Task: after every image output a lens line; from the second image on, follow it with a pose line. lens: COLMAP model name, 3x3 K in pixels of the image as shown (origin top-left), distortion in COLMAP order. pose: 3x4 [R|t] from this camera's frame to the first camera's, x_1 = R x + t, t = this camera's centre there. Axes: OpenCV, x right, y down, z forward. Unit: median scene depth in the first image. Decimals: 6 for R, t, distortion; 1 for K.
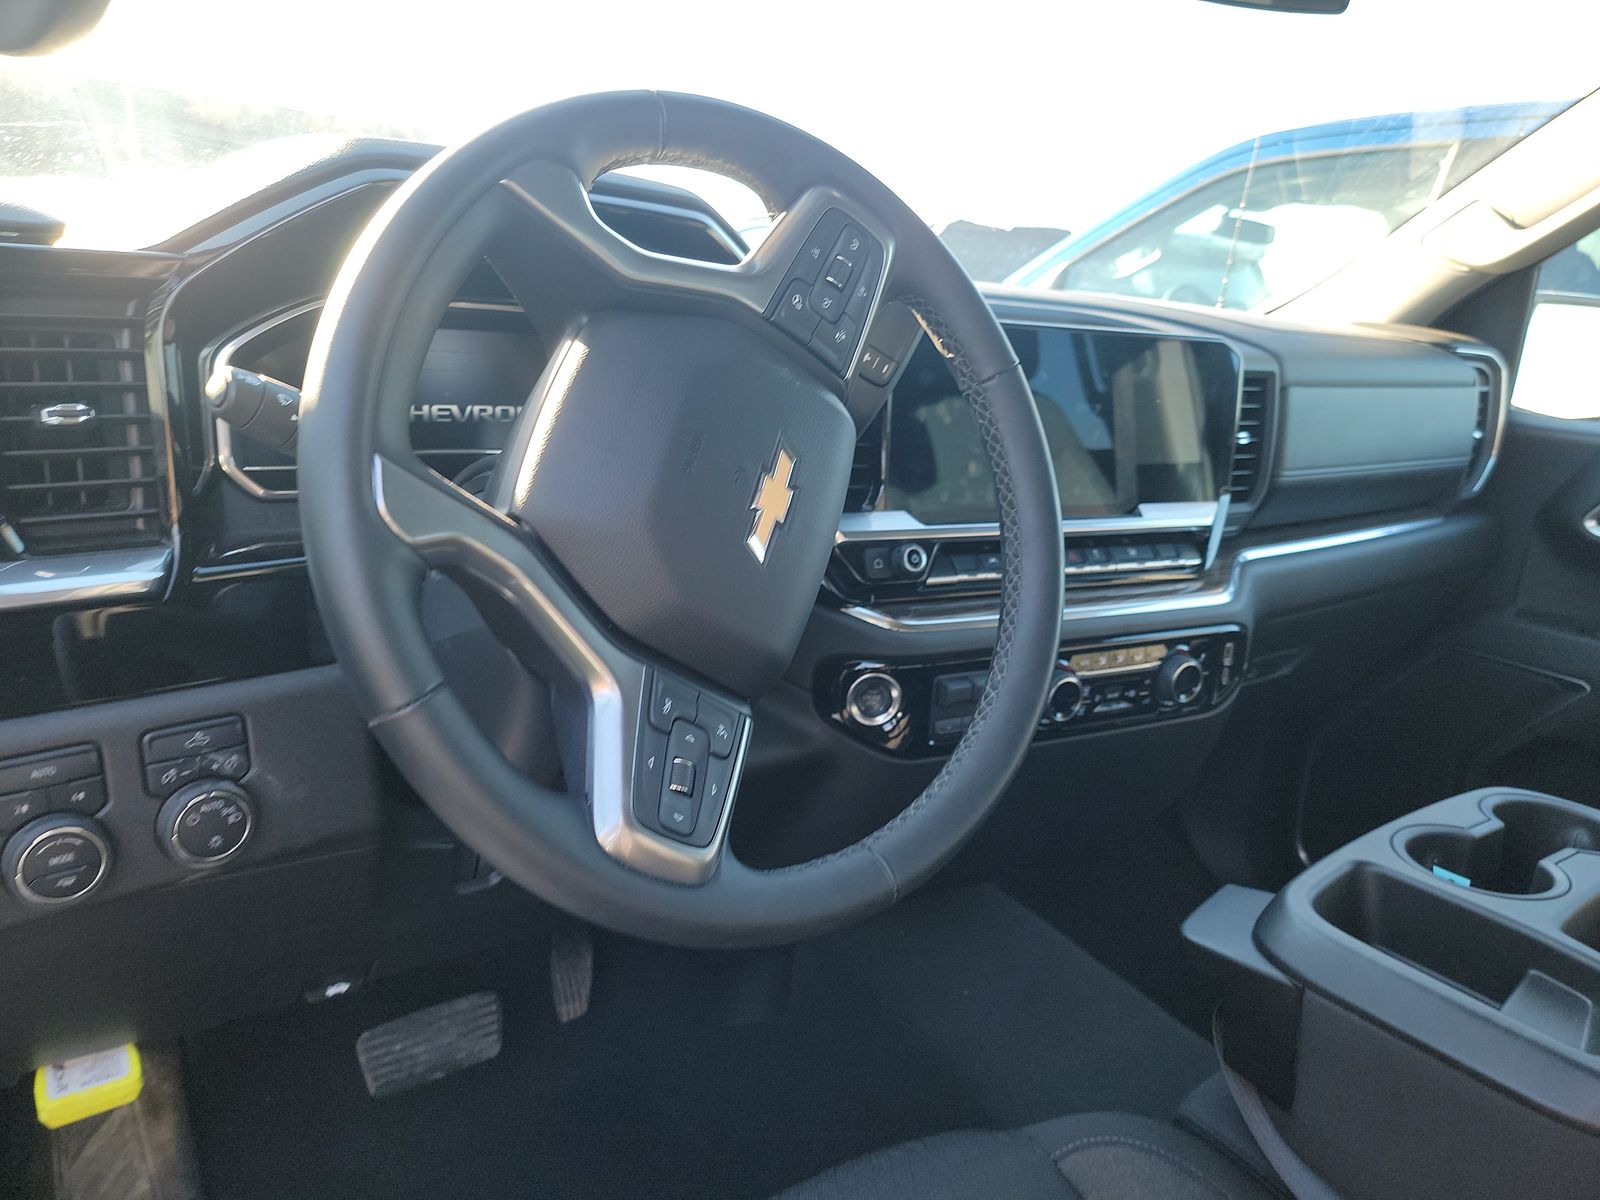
lens RADIAL K [[1116.0, 0, 840.1], [0, 1116.0, 586.3], [0, 0, 1]] dist [0.069208, -0.039352]
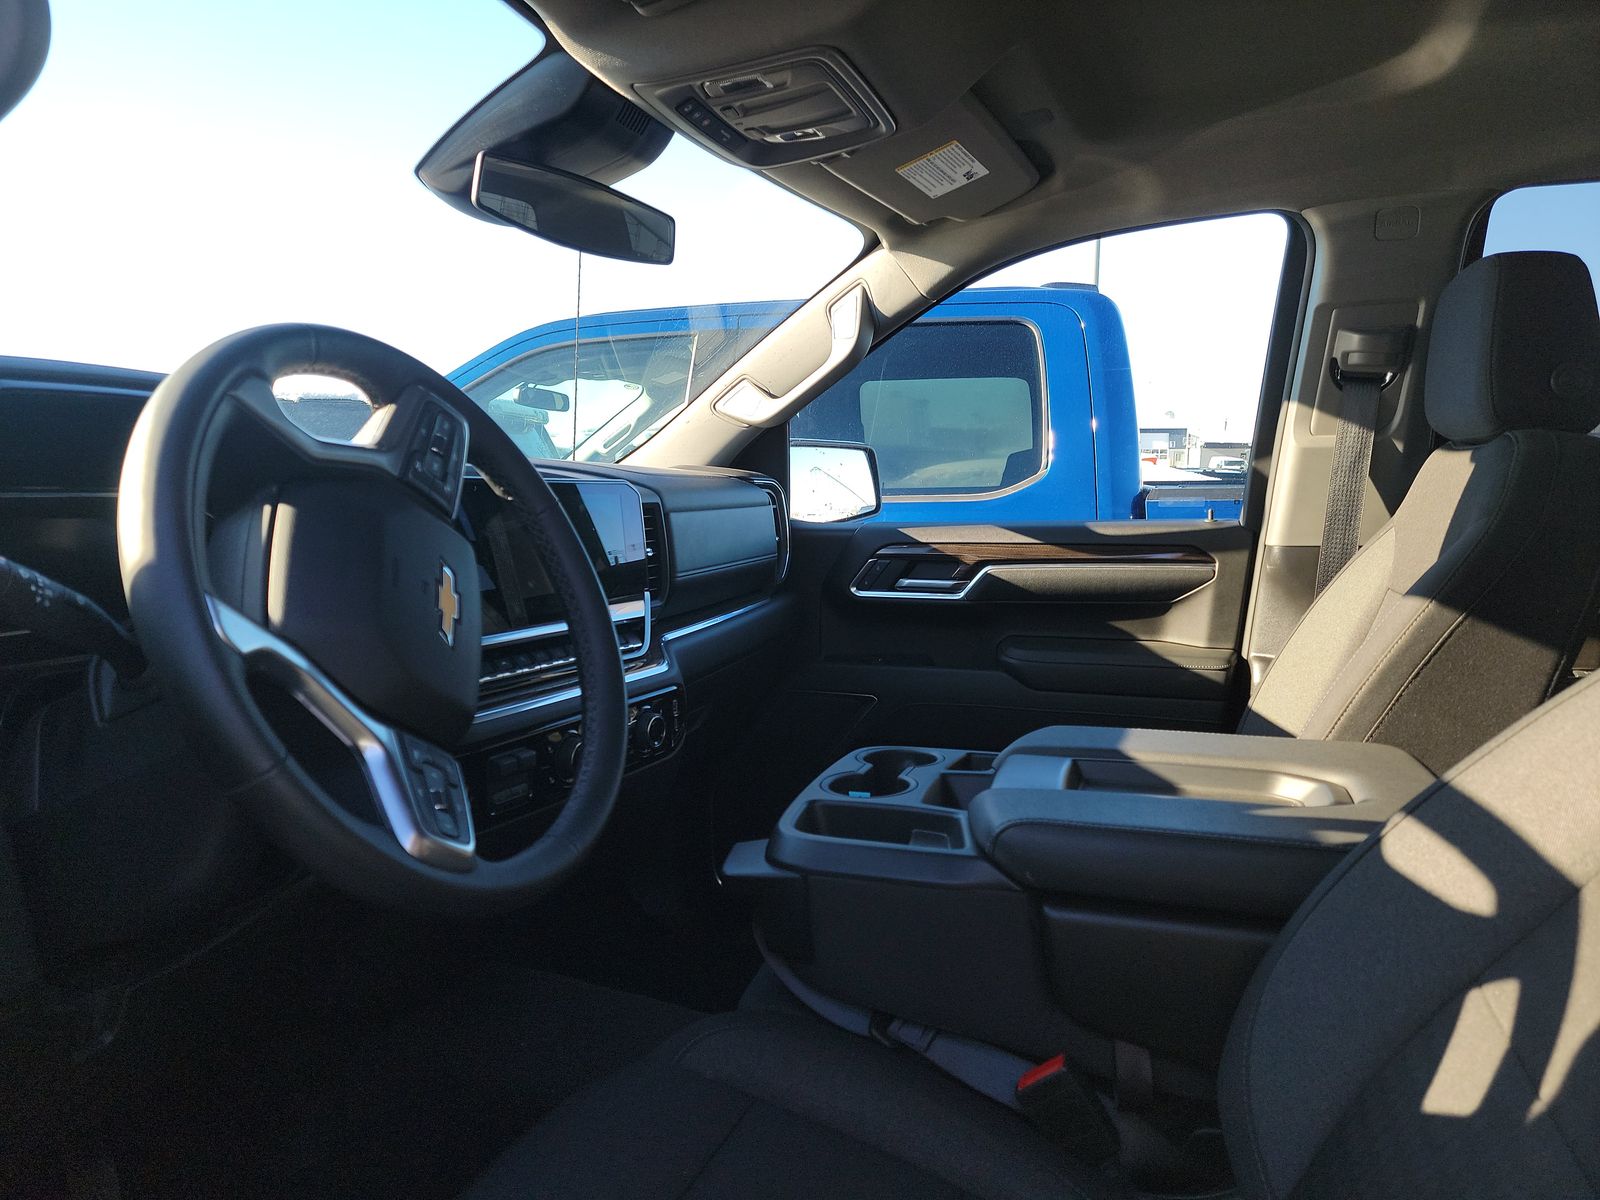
lens RADIAL K [[1116.0, 0, 797.8], [0, 1116.0, 600.2], [0, 0, 1]] dist [0.069208, -0.039352]
pose [[0.828225, -0.132458, 0.544516, -0.253653], [0.200674, 0.977331, -0.067487, 0.056004], [-0.523233, 0.165164, 0.836031, -0.223321]]
